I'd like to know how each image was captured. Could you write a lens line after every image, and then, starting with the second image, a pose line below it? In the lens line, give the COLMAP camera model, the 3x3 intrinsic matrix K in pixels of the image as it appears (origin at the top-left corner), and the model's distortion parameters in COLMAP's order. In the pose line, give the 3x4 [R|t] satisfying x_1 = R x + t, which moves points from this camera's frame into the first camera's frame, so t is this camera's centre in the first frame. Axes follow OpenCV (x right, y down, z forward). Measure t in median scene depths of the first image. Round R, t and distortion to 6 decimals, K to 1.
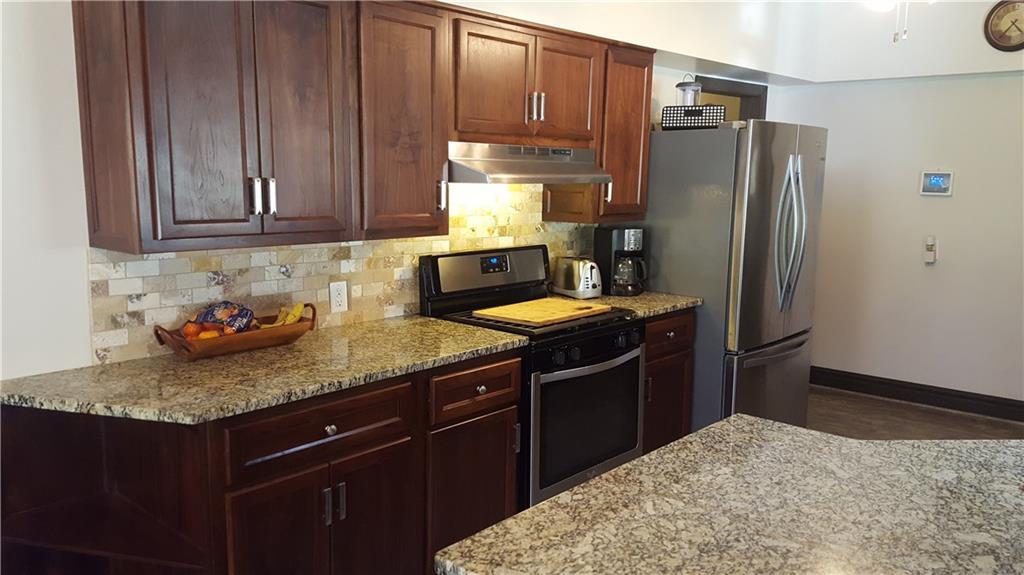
lens RADIAL K [[763.7, 0, 506.6], [0, 763.7, 298.4], [0, 0, 1]] dist [0.101226, -0.171484]
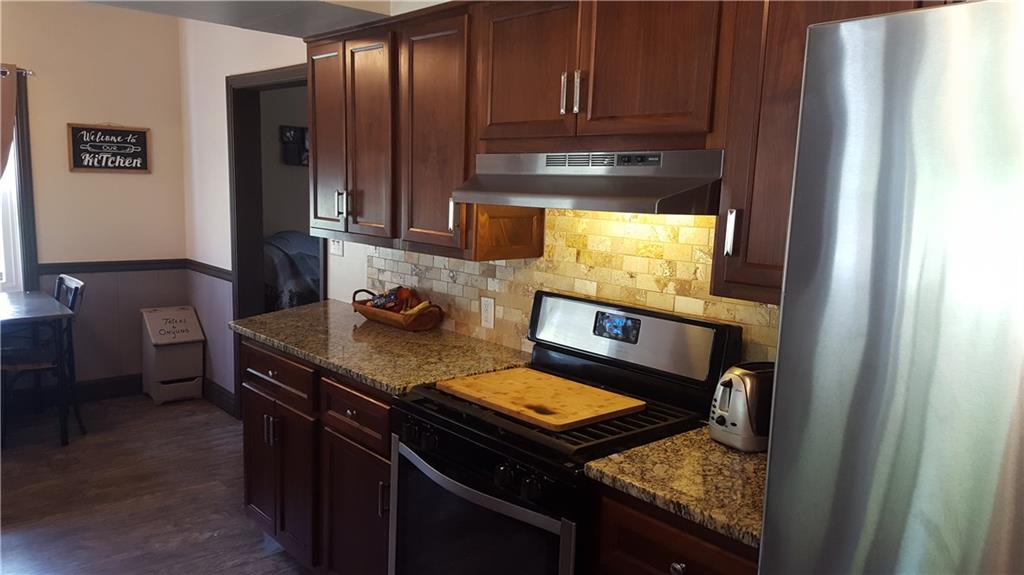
lens RADIAL K [[763.7, 0, 506.6], [0, 763.7, 298.4], [0, 0, 1]] dist [0.101226, -0.171484]
pose [[-0.119193, 0.131091, -0.984179, 0.776076], [-0.191153, 0.969671, 0.152309, -0.181085], [0.974297, 0.206282, -0.090520, 1.125191]]
